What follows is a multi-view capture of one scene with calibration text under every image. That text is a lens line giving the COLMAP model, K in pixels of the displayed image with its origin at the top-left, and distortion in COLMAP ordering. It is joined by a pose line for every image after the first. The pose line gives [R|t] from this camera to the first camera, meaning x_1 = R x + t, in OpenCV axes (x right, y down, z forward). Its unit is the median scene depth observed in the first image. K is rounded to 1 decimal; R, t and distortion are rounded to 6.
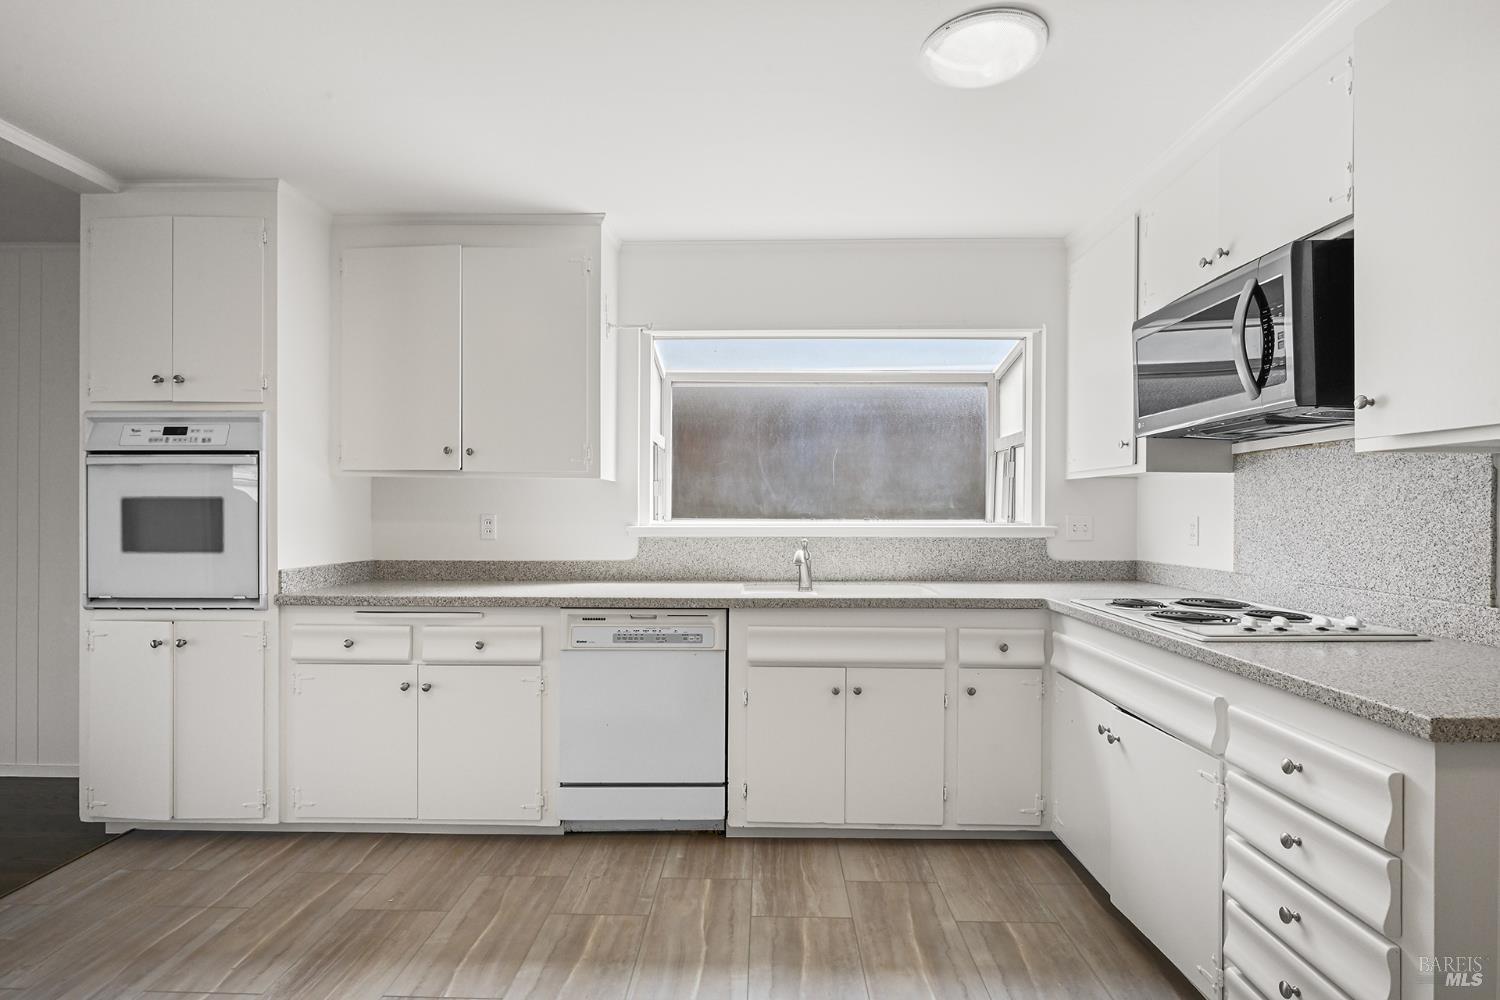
lens RADIAL K [[735.7, 0, 753.0], [0, 735.7, 507.1], [0, 0, 1]] dist [0.000661, -0.000139]
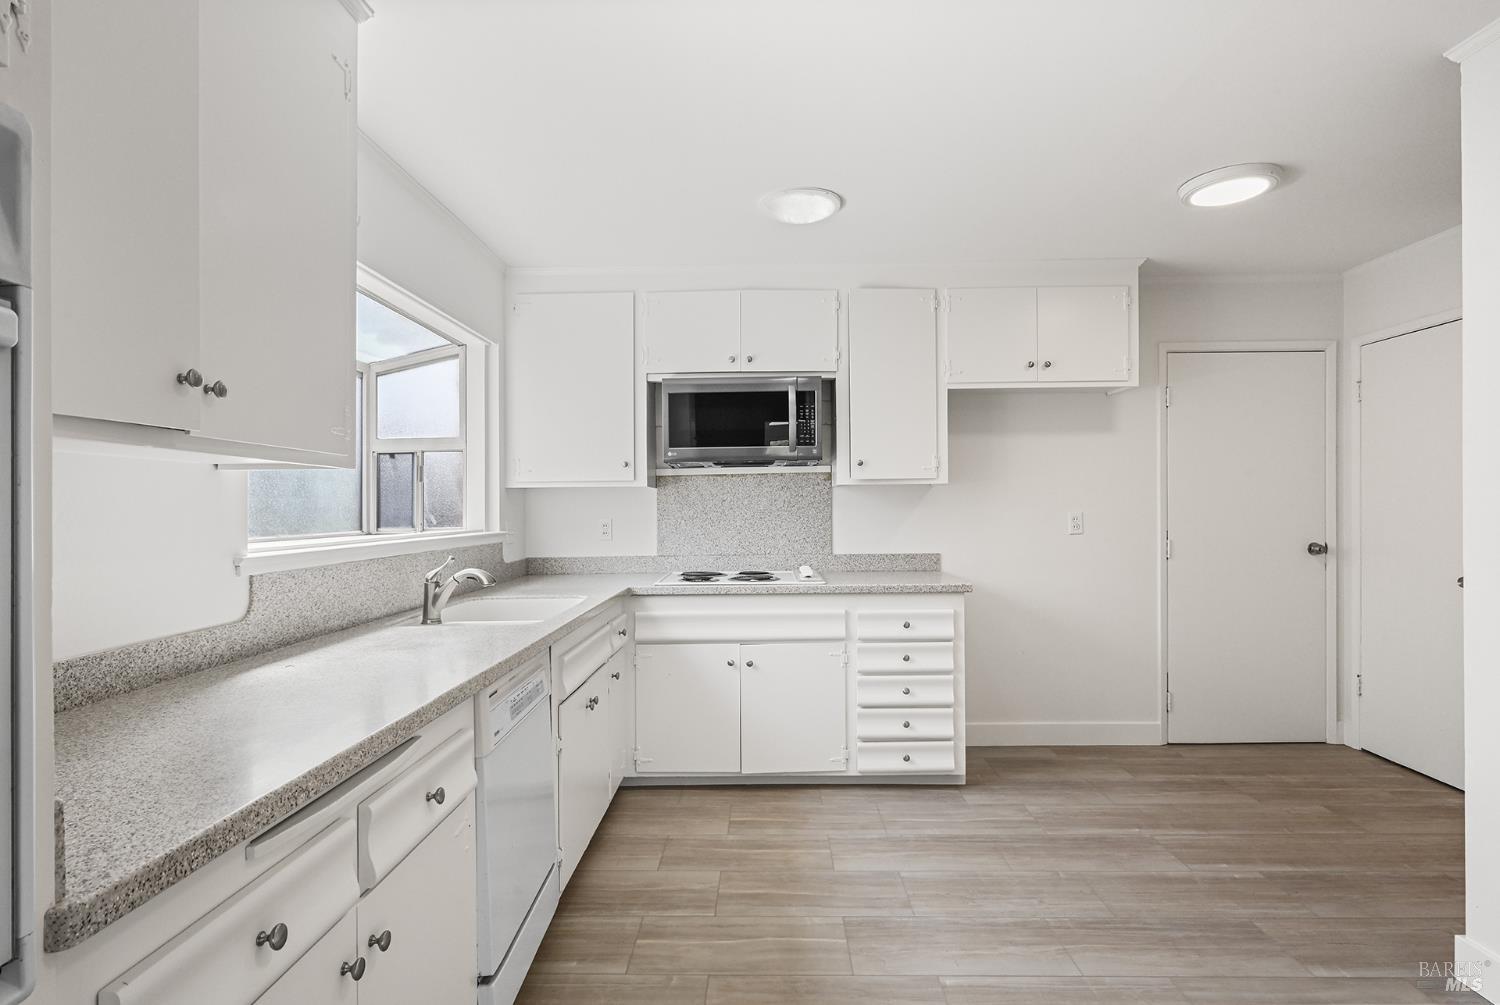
lens RADIAL K [[790.6, 0, 750.0], [0, 790.6, 502.5], [0, 0, 1]] dist [0.000001, -0.000304]
pose [[0.005353, 0.005956, 0.999968, -0.900665], [0.008405, 0.999947, -0.006001, -0.007246], [-0.999950, 0.008436, 0.005302, 0.771249]]
